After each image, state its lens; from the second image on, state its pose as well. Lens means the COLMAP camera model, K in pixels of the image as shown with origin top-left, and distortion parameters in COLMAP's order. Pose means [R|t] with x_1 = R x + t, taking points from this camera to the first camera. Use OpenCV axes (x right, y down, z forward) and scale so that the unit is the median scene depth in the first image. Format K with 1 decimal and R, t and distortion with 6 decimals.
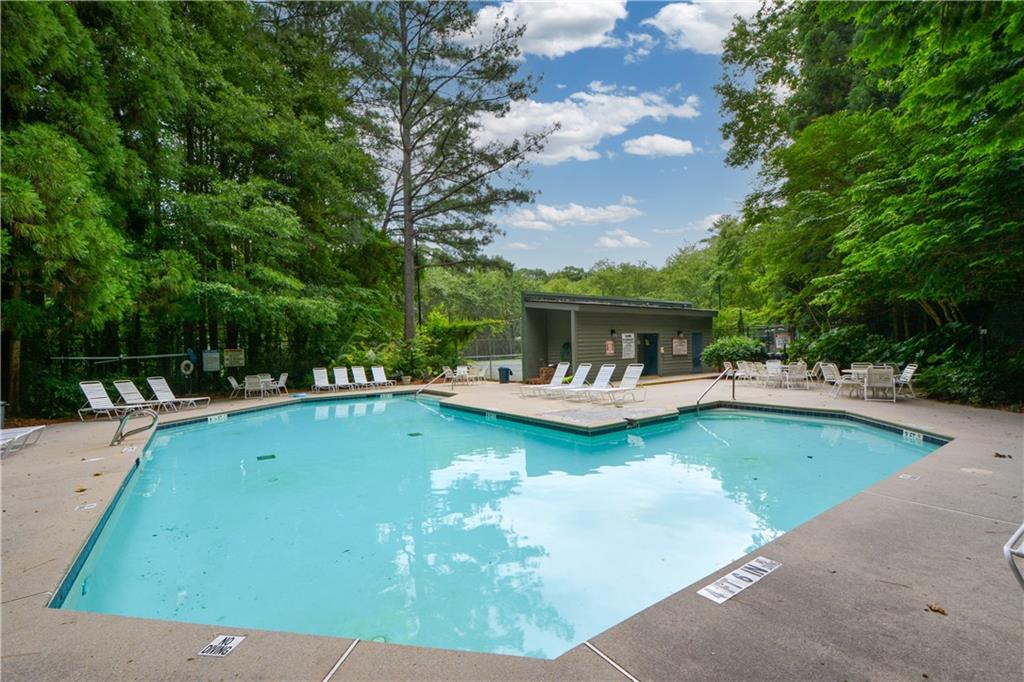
lens RADIAL K [[444.0, 0, 514.5], [0, 444.0, 343.0], [0, 0, 1]] dist [0.001418, 0.000098]
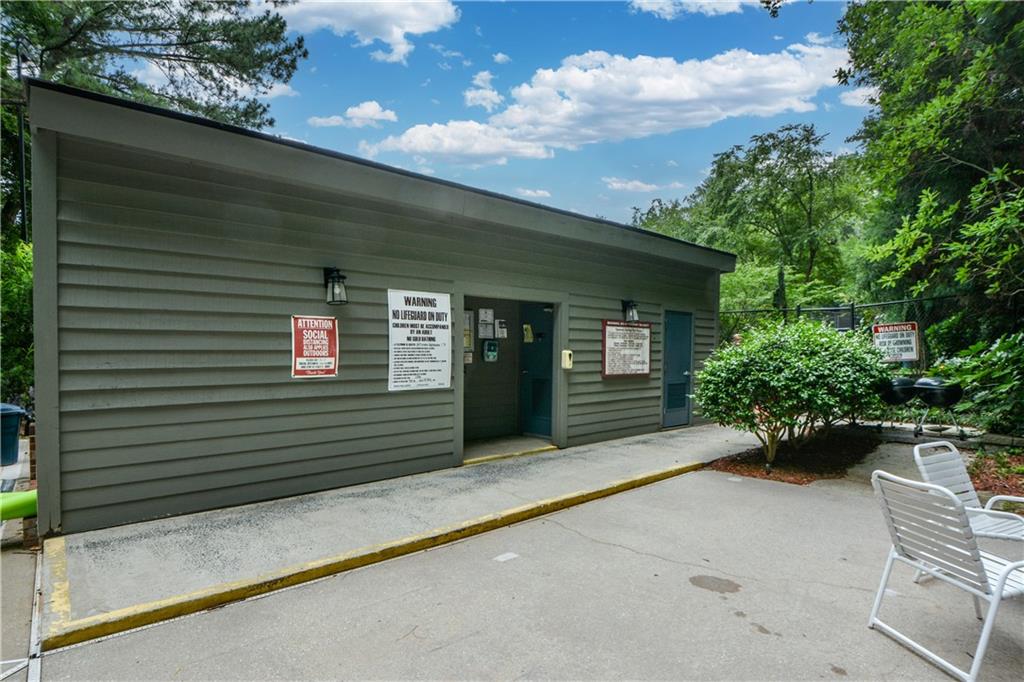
lens RADIAL K [[526.6, 0, 510.2], [0, 526.6, 343.5], [0, 0, 1]] dist [0.000160, -0.000012]
pose [[0.995021, 0.032014, 0.094389, 0.255664], [-0.032558, 0.999461, 0.004230, 0.004847], [-0.094203, -0.007282, 0.995526, 0.638978]]
